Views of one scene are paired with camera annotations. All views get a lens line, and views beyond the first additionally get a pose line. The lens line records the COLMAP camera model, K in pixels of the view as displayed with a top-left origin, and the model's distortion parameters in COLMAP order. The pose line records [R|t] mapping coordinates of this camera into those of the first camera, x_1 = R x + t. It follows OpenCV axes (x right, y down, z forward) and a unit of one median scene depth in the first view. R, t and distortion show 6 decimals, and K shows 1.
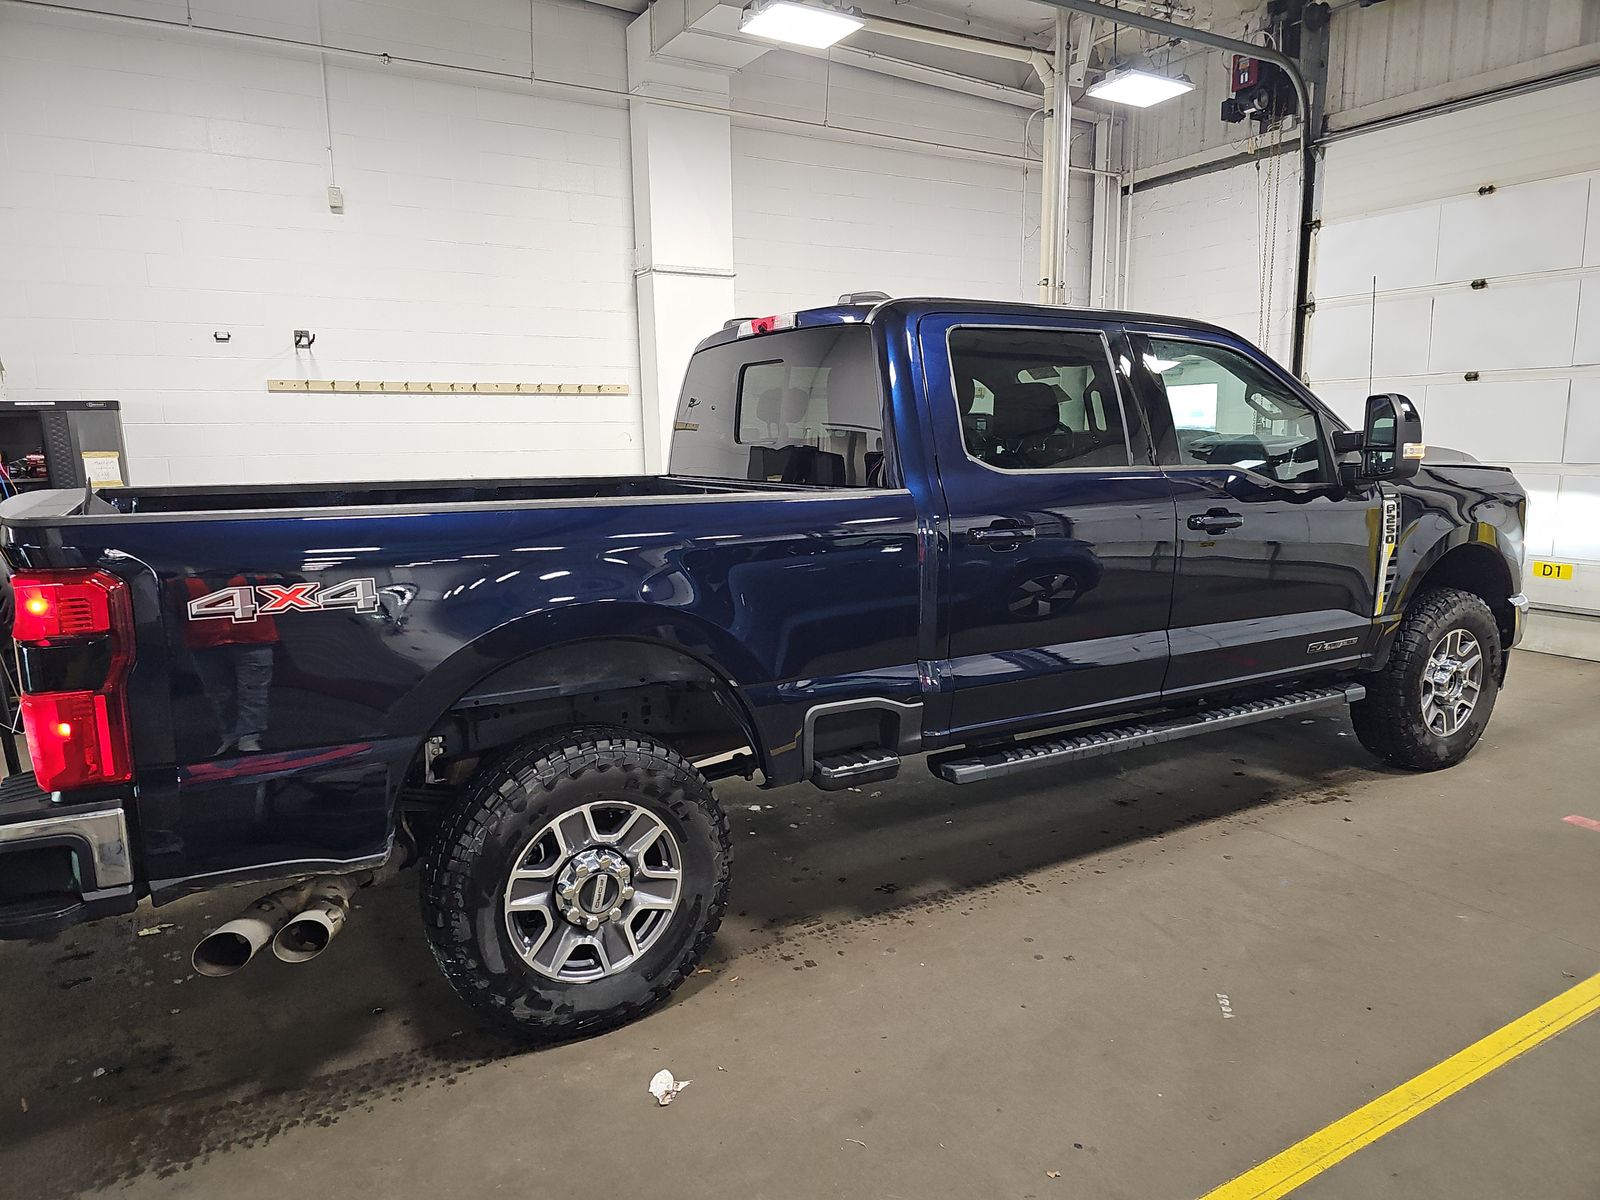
lens RADIAL K [[1055.4, 0, 799.8], [0, 1055.4, 616.5], [0, 0, 1]] dist [0.035650, -0.034972]
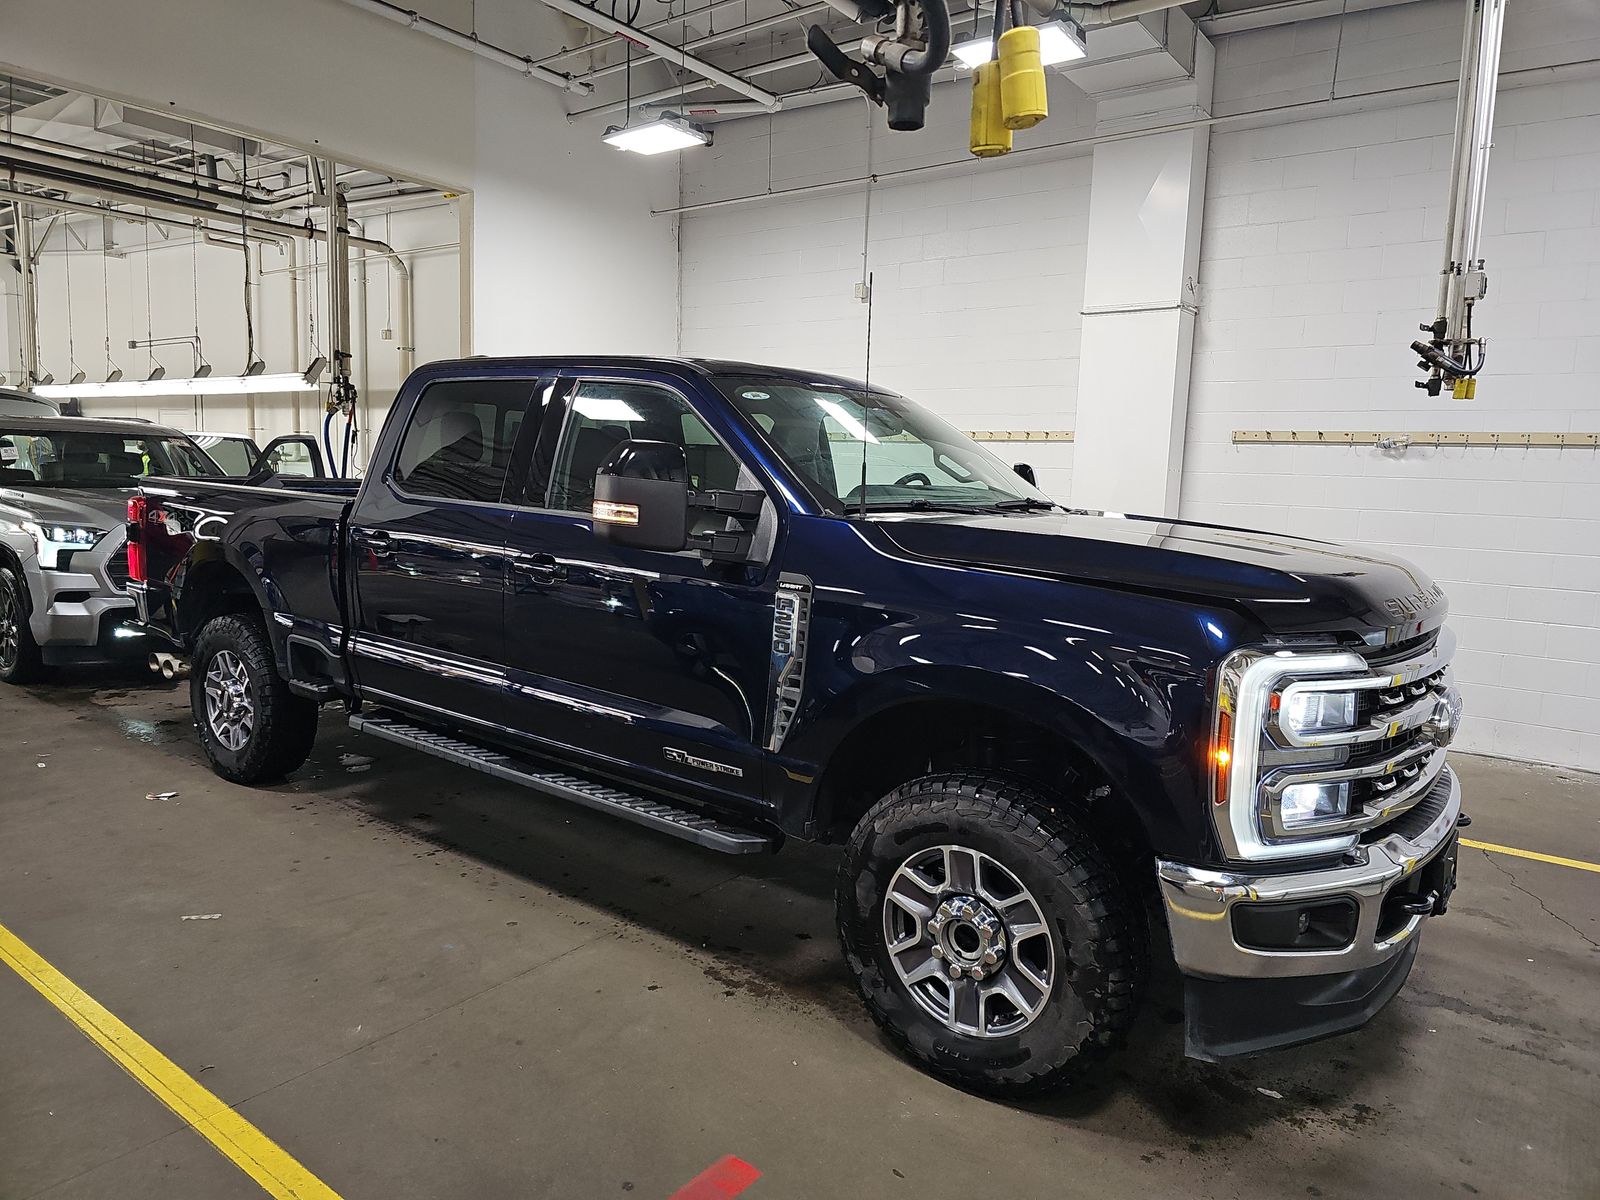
lens RADIAL K [[1083.5, 0, 800.0], [0, 1083.5, 600.0], [0, 0, 1]] dist [0.004986, 0.002056]
pose [[0.373611, 0.141886, -0.916670, 0.690347], [-0.202187, 0.976927, 0.068806, -0.087326], [0.905282, 0.159632, 0.393678, 0.418728]]
